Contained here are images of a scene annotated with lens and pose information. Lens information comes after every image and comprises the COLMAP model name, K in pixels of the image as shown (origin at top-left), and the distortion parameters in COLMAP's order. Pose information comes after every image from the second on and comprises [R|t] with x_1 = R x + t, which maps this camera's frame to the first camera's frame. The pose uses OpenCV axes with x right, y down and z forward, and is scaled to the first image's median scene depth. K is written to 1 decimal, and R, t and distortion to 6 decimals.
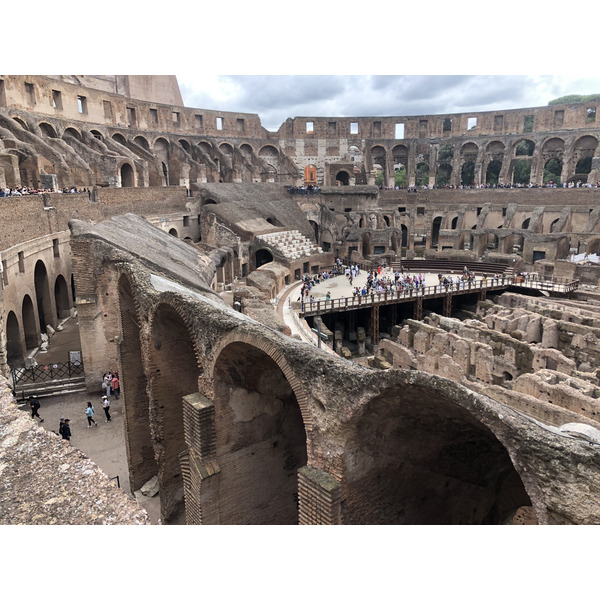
lens RADIAL K [[494.5, 0, 301.2], [0, 494.5, 301.2], [0, 0, 1]] dist [0.016089, -0.000371]
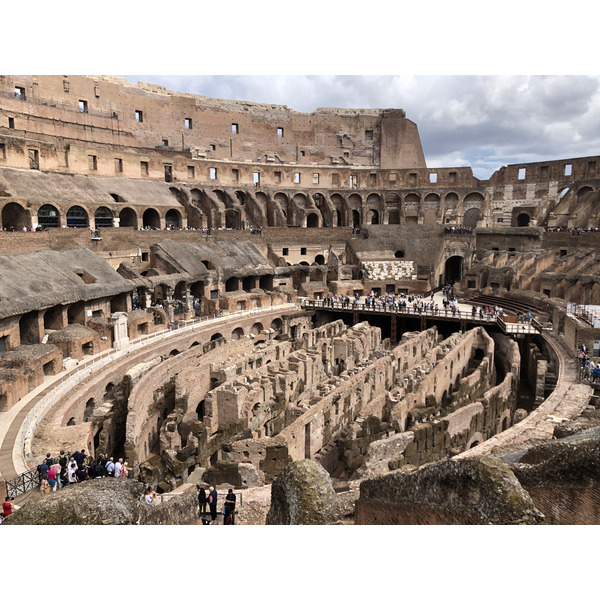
lens RADIAL K [[490.4, 0, 300.1], [0, 490.4, 298.5], [0, 0, 1]] dist [0.029952, -0.010081]
pose [[0.576445, 0.128889, -0.806907, 0.679095], [-0.191756, 0.981244, 0.019748, -0.015732], [0.794318, 0.143346, 0.590348, 0.031031]]
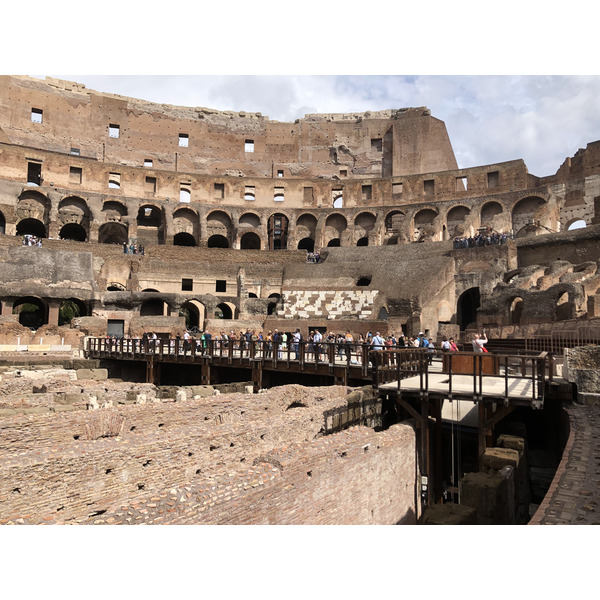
lens RADIAL K [[493.4, 0, 300.6], [0, 493.4, 295.5], [0, 0, 1]] dist [0.057658, -0.060974]
pose [[0.363161, -0.059071, -0.929852, 0.455289], [-0.234544, 0.960054, -0.152593, -0.009327], [0.901722, 0.273507, 0.334800, 0.542757]]
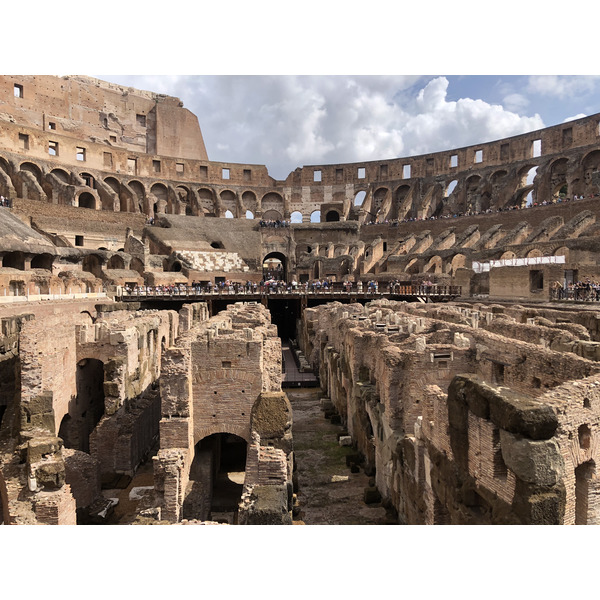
lens RADIAL K [[492.9, 0, 299.6], [0, 492.9, 298.3], [0, 0, 1]] dist [0.042830, -0.047119]
pose [[0.929602, 0.017654, -0.368142, 0.391358], [-0.090264, 0.979339, -0.180963, 0.096735], [0.357342, 0.201454, 0.911989, 0.104582]]
